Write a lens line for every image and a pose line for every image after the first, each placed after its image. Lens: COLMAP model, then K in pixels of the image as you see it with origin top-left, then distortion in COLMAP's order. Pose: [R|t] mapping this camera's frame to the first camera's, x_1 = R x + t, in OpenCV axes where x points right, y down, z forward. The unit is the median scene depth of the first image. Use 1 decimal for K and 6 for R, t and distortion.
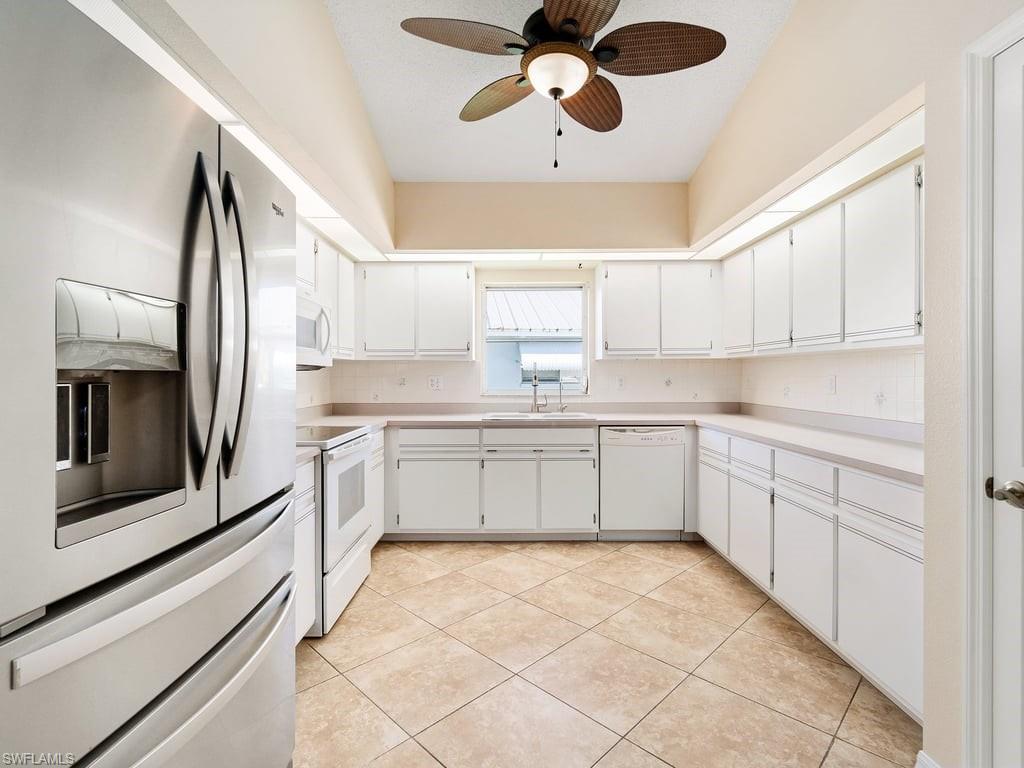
lens RADIAL K [[492.5, 0, 509.6], [0, 492.5, 378.0], [0, 0, 1]] dist [-0.006084, 0.000455]
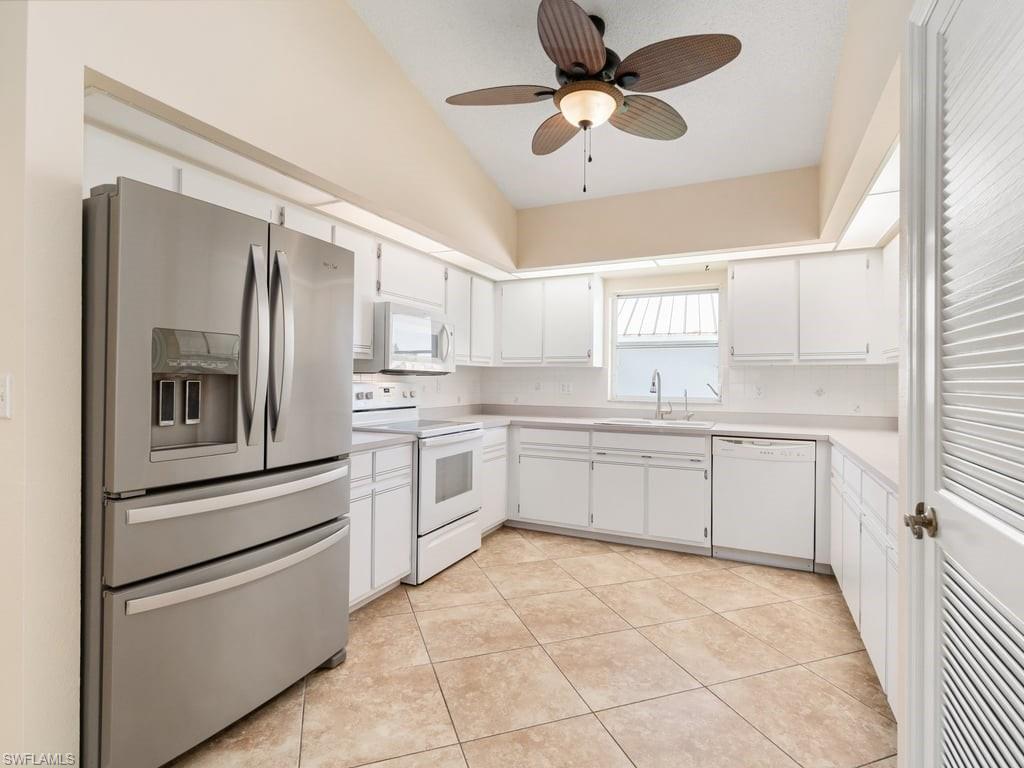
lens RADIAL K [[500.9, 0, 512.0], [0, 500.9, 378.0], [0, 0, 1]] dist [-0.003655, -0.000153]
pose [[0.902437, 0.008266, -0.430742, 0.252807], [-0.013700, 0.999861, -0.009517, 0.000417], [0.430604, 0.014490, 0.902425, -0.043022]]
